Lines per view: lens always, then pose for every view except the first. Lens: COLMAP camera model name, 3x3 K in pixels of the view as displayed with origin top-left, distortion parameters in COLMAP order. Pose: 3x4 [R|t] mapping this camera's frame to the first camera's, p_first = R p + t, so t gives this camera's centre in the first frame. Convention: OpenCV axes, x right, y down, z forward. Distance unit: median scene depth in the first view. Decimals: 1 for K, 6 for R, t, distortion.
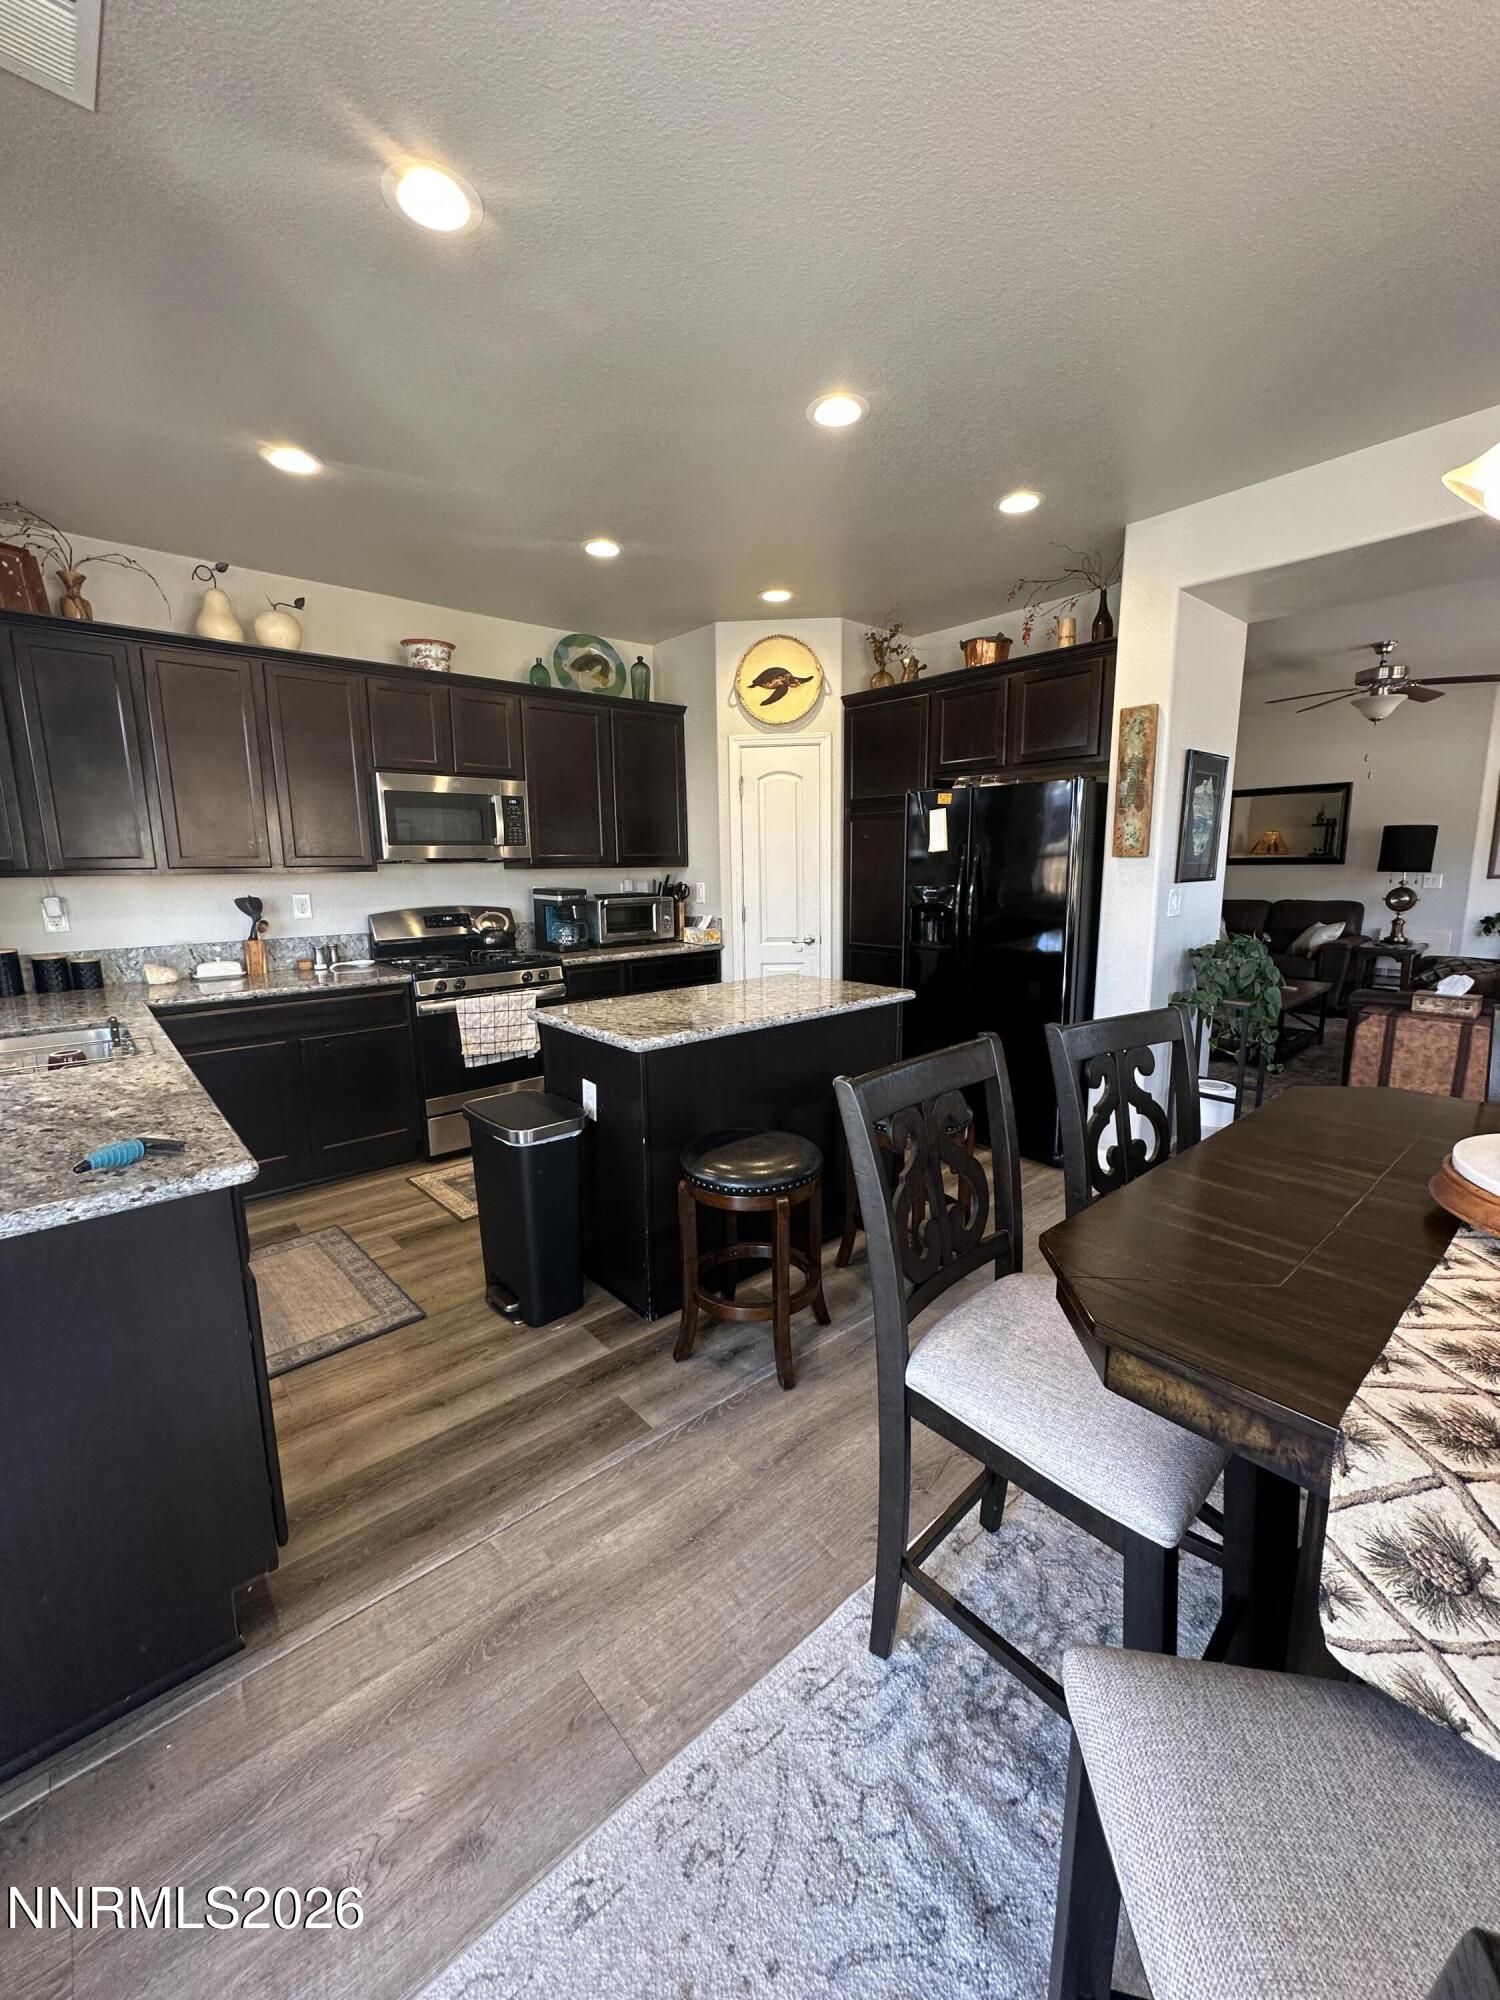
lens RADIAL K [[796.8, 0, 750.0], [0, 796.8, 1000.0], [0, 0, 1]] dist [-0.003242, 0.002351]
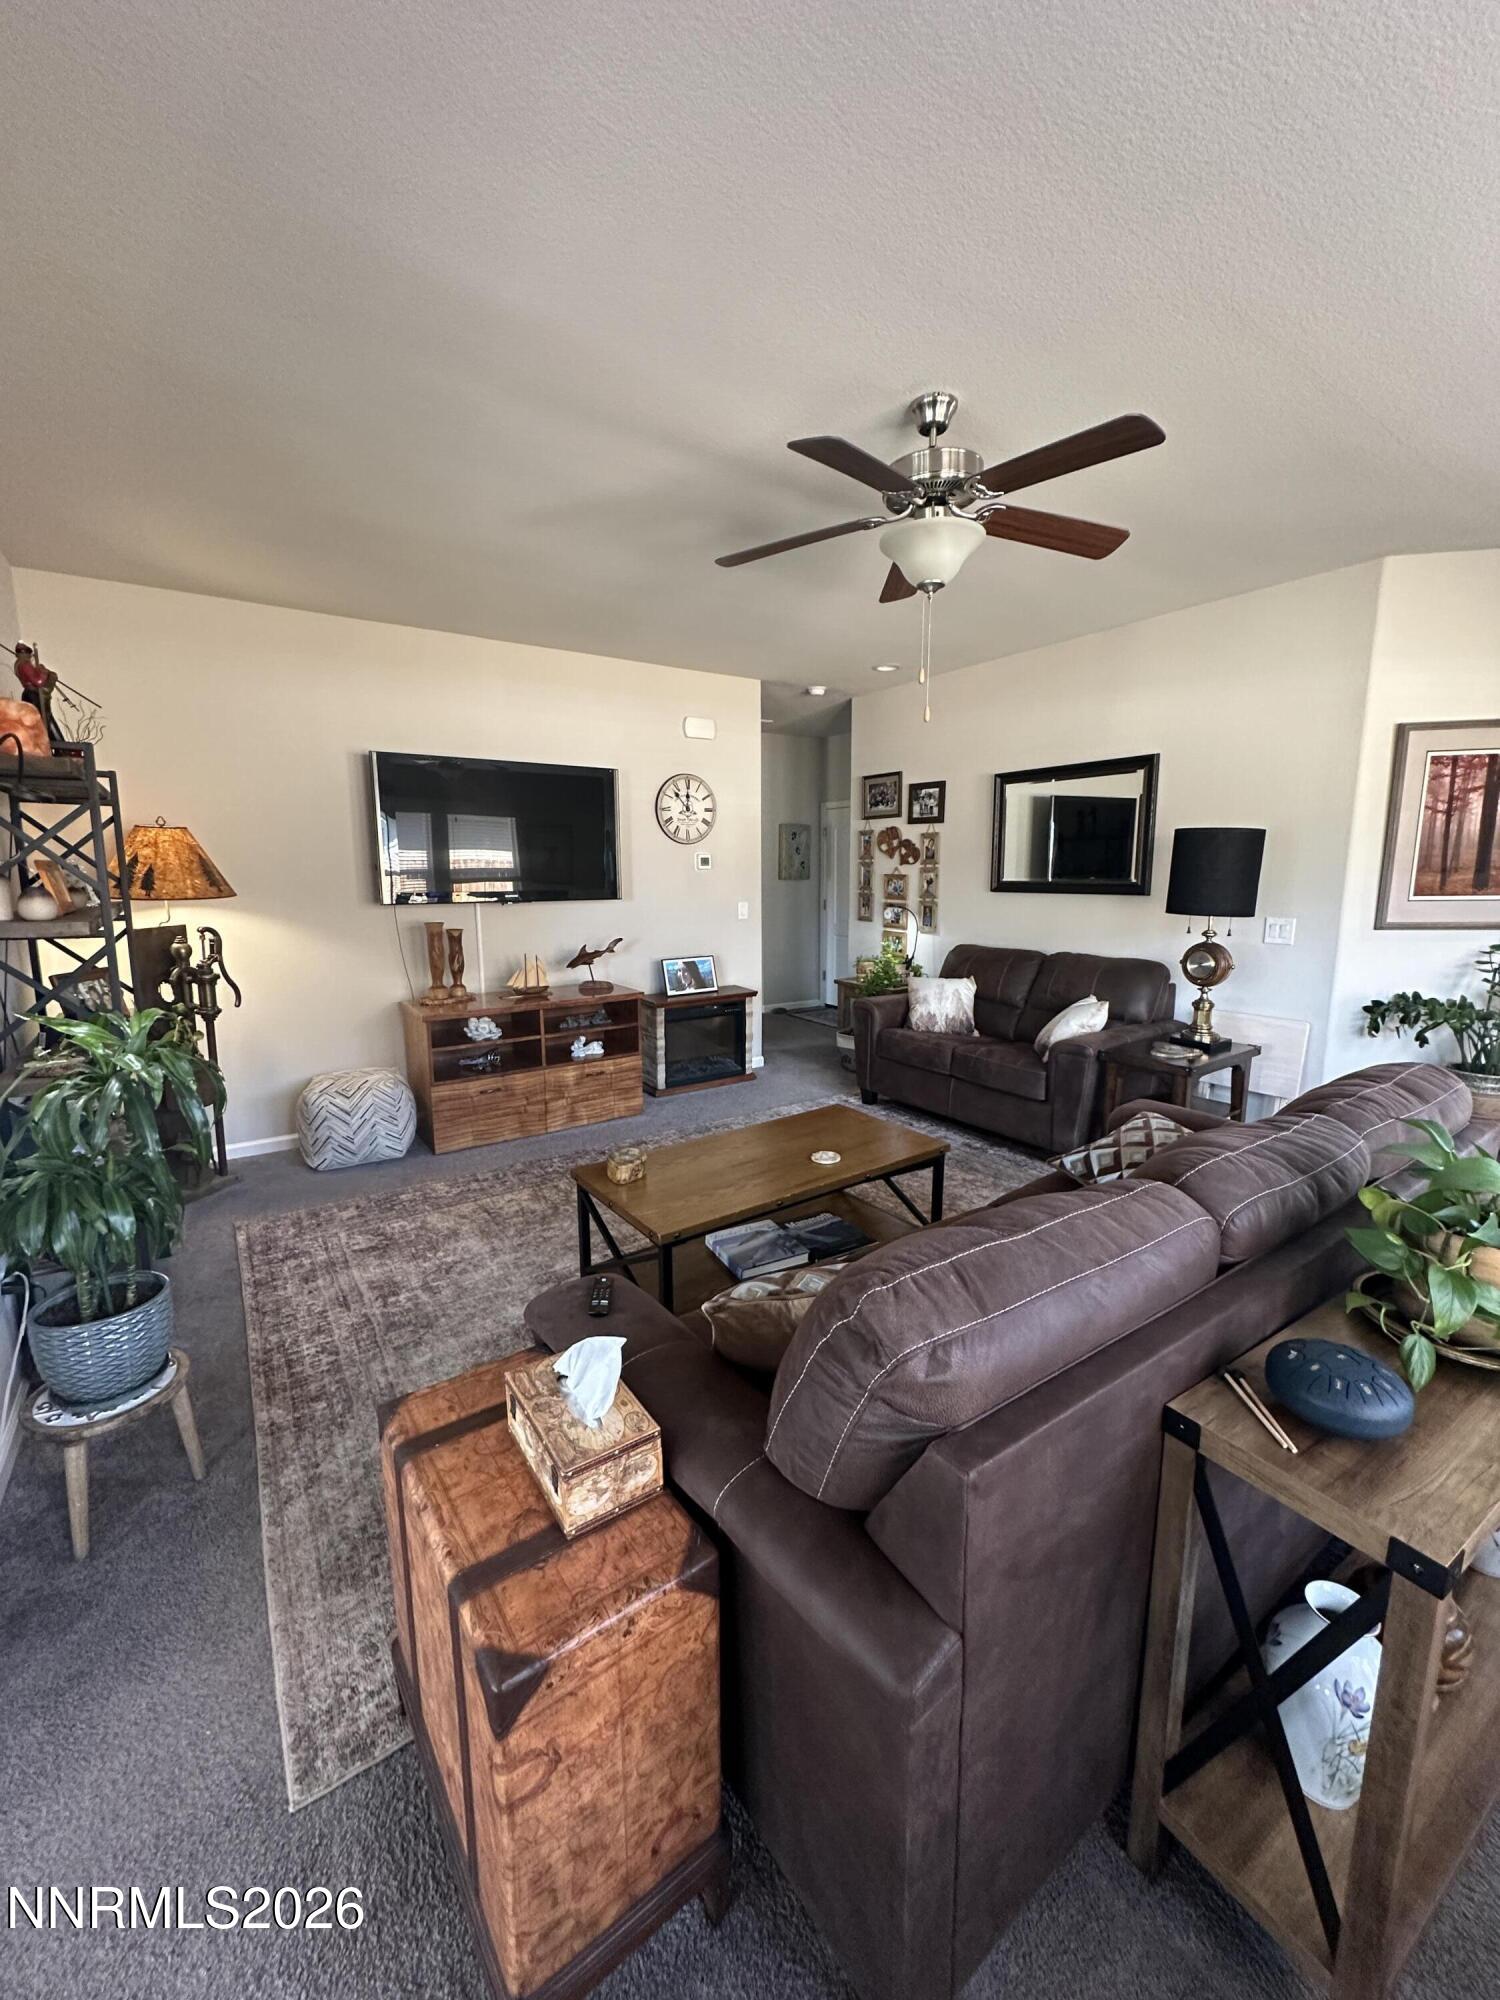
lens RADIAL K [[796.8, 0, 750.0], [0, 796.8, 1000.0], [0, 0, 1]] dist [-0.003242, 0.002351]
pose [[0.992291, 0.028417, -0.120626, 0.580307], [-0.029219, 0.999561, -0.004880, -0.090867], [0.120435, 0.008367, 0.992686, 0.425897]]
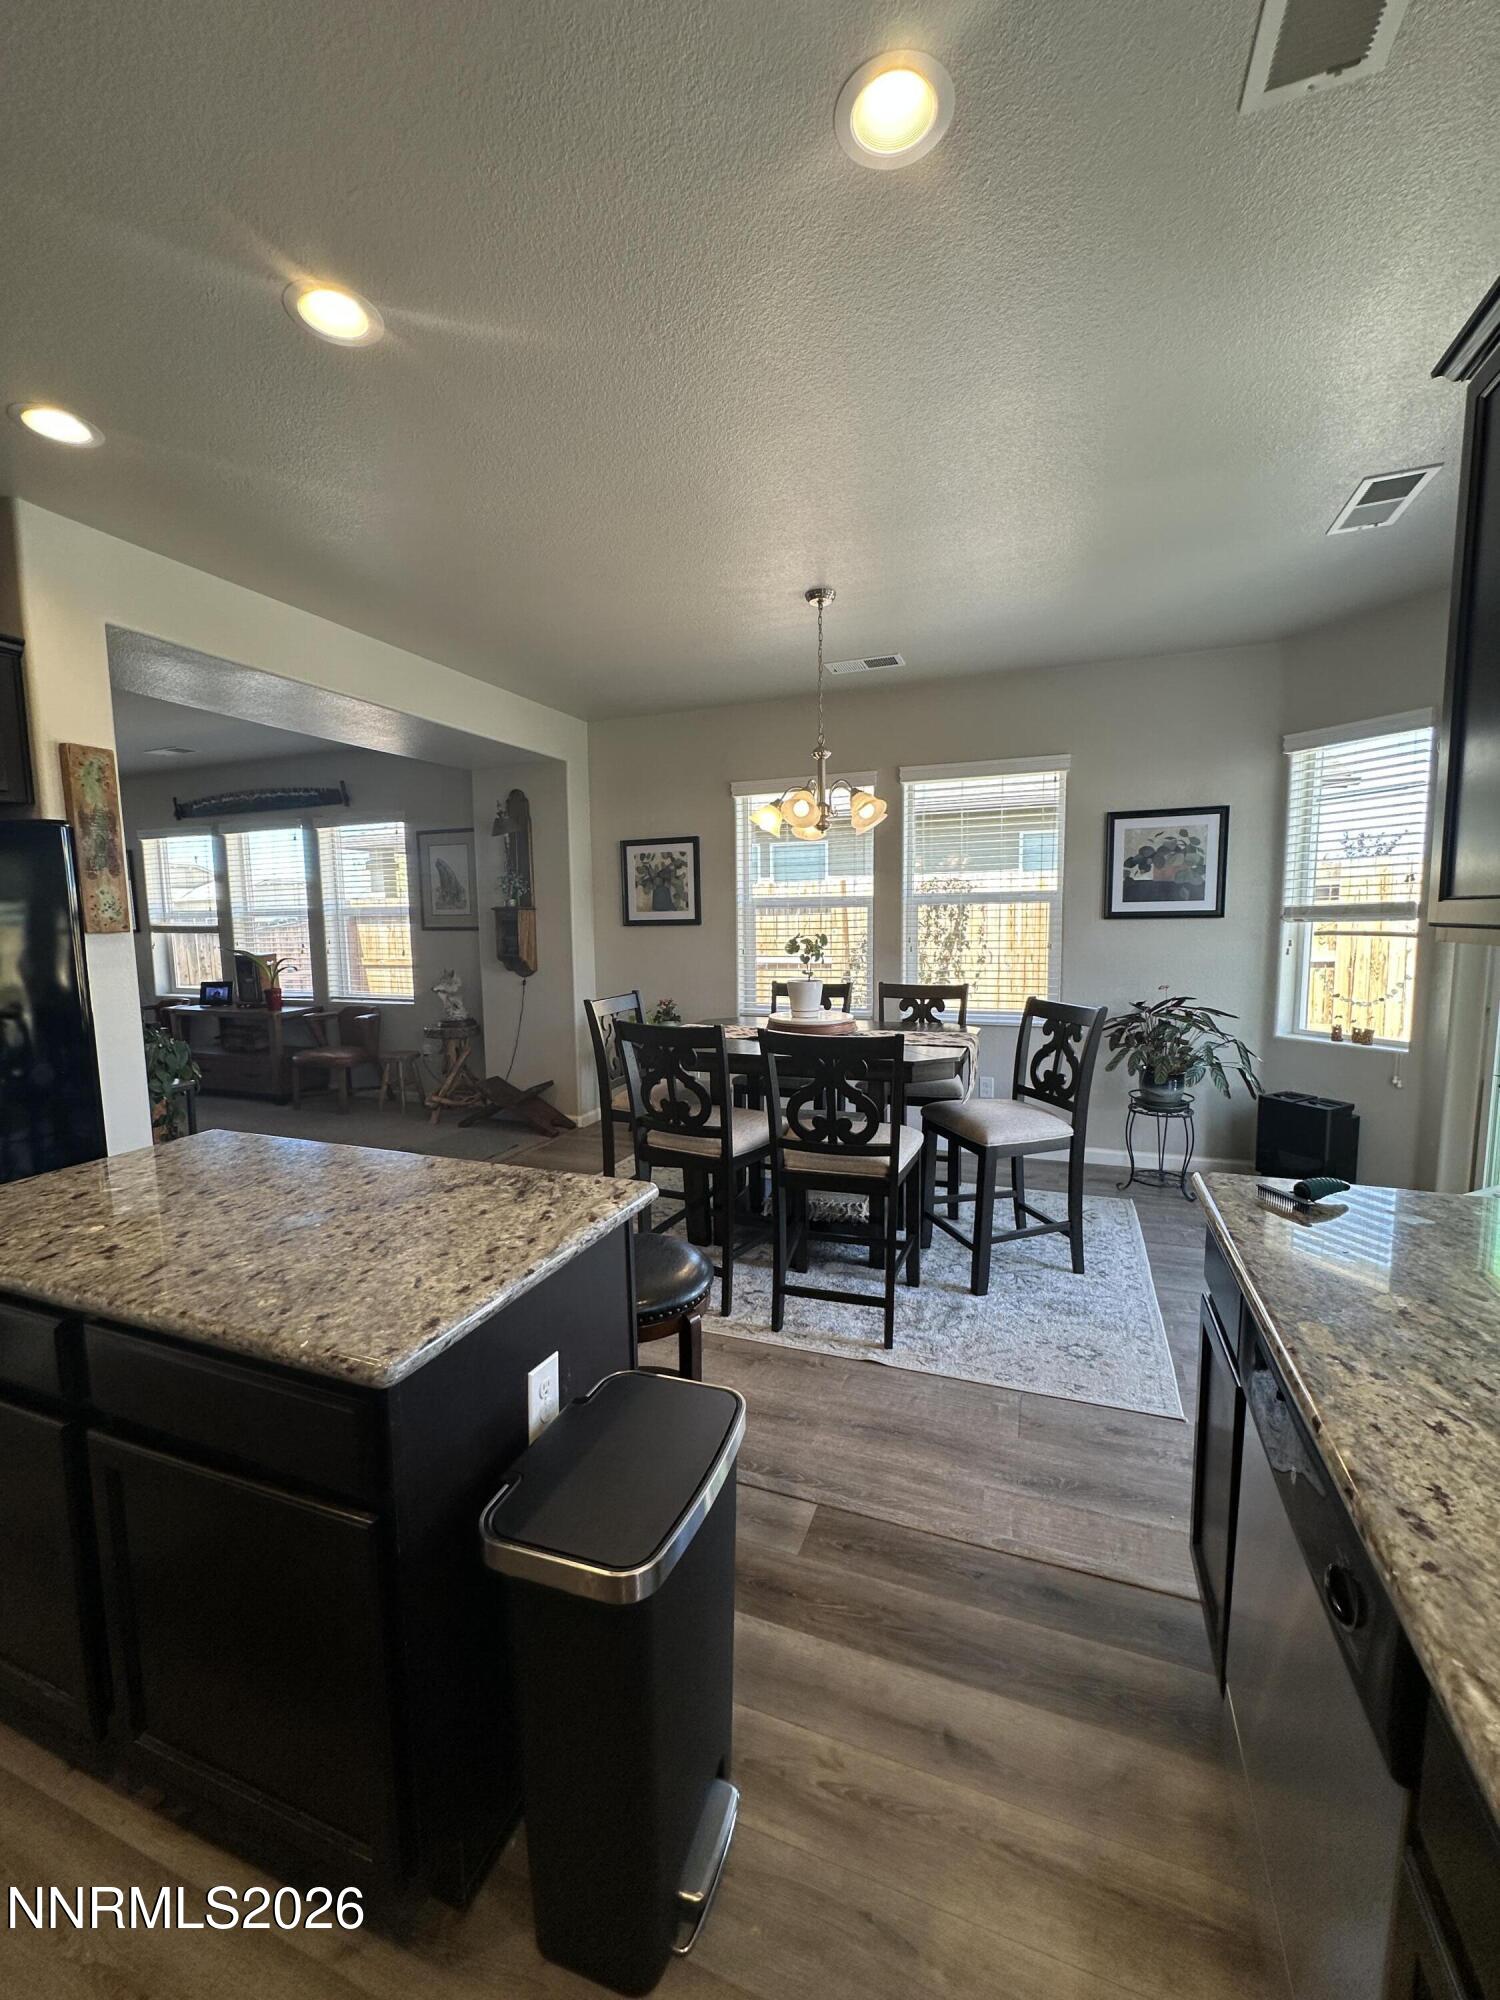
lens RADIAL K [[796.8, 0, 750.0], [0, 796.8, 1000.0], [0, 0, 1]] dist [-0.003242, 0.002351]
pose [[-0.470383, -0.076949, 0.879101, -0.268633], [0.167524, 0.970290, 0.174568, -0.073774], [-0.866415, 0.229384, -0.443517, 0.411330]]
